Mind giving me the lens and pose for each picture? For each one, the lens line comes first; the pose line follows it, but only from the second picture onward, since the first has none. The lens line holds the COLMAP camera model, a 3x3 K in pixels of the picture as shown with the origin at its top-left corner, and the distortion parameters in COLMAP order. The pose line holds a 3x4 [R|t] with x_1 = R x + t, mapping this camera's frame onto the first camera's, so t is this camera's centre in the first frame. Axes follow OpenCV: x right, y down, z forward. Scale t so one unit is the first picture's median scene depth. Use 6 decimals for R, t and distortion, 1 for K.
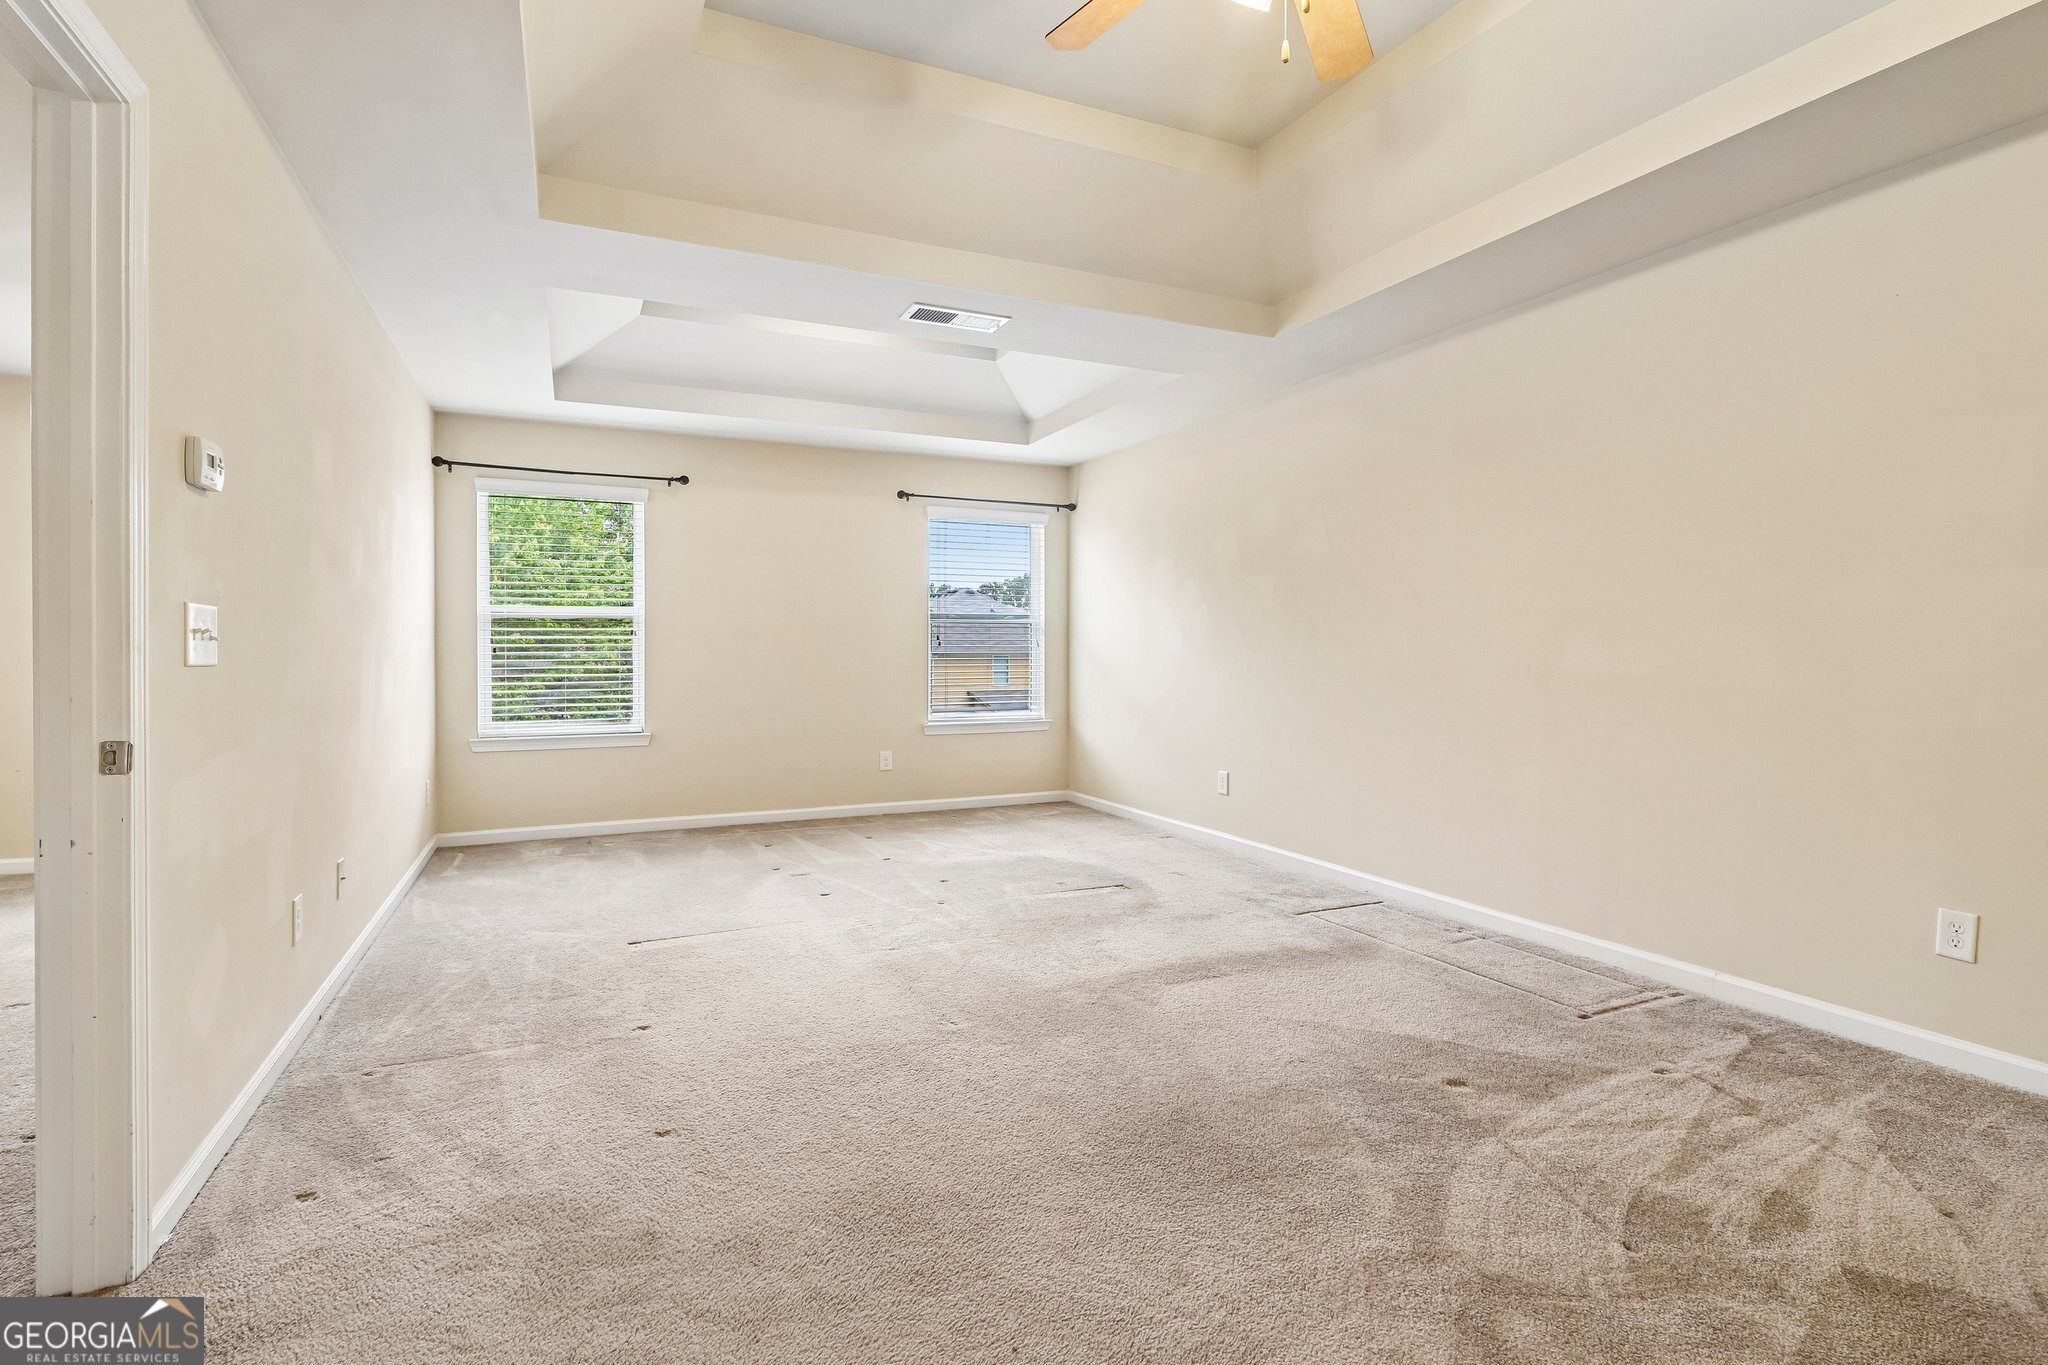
lens RADIAL K [[990.5, 0, 1020.8], [0, 990.5, 648.5], [0, 0, 1]] dist [0.003225, -0.000117]
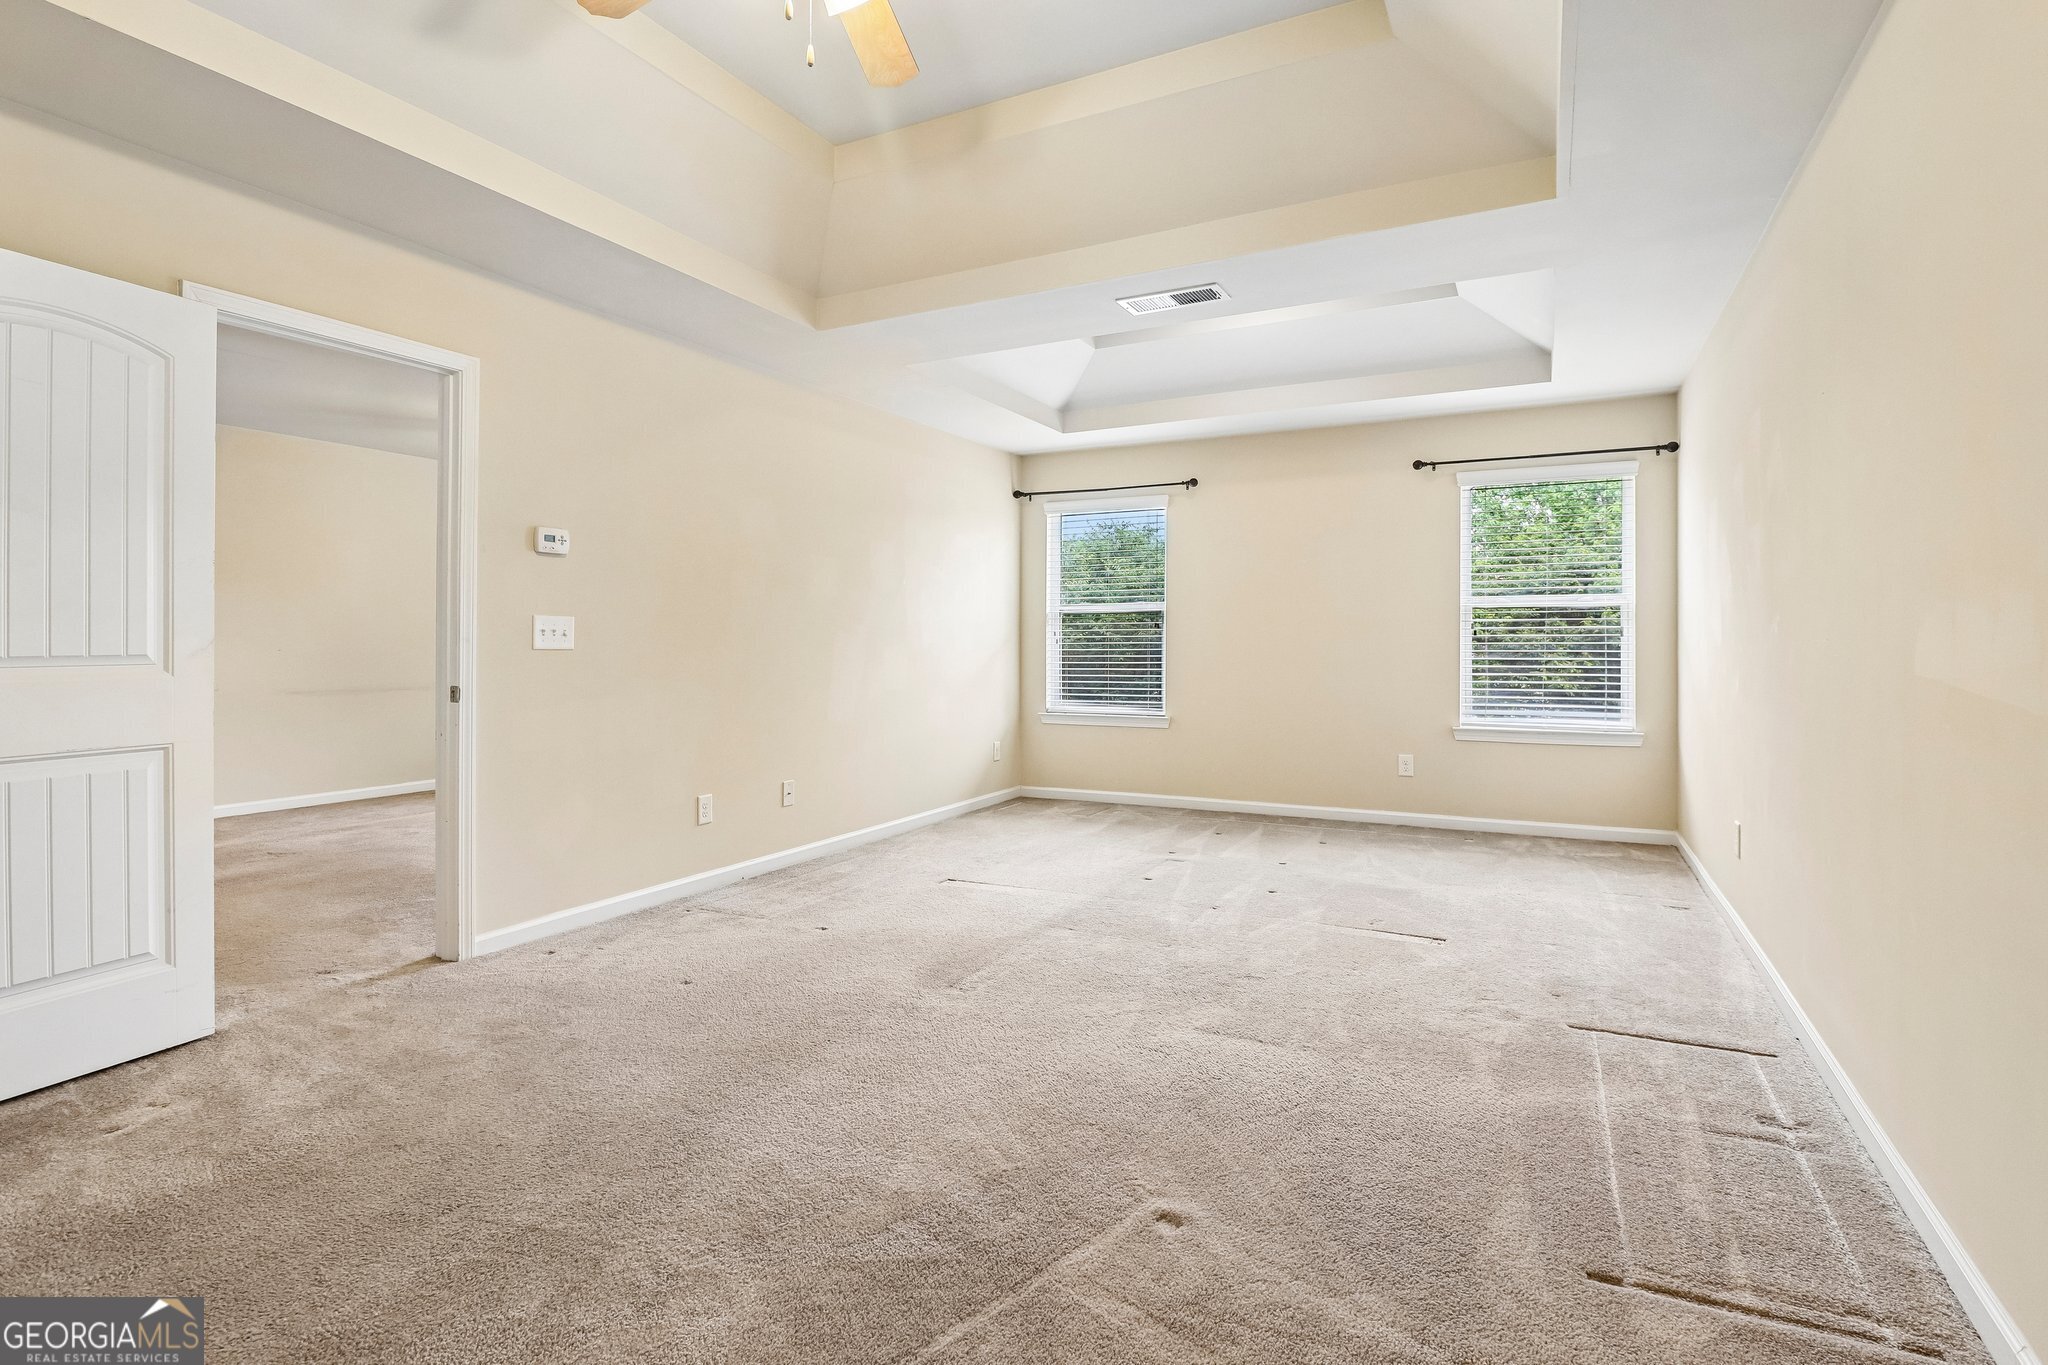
lens RADIAL K [[1012.4, 0, 1017.0], [0, 1012.4, 613.4], [0, 0, 1]] dist [-0.003554, -0.001485]
pose [[0.614486, -0.022794, -0.788598, 0.437722], [0.002322, 0.999630, -0.027085, 0.000967], [0.788924, 0.014813, 0.614312, 0.194224]]
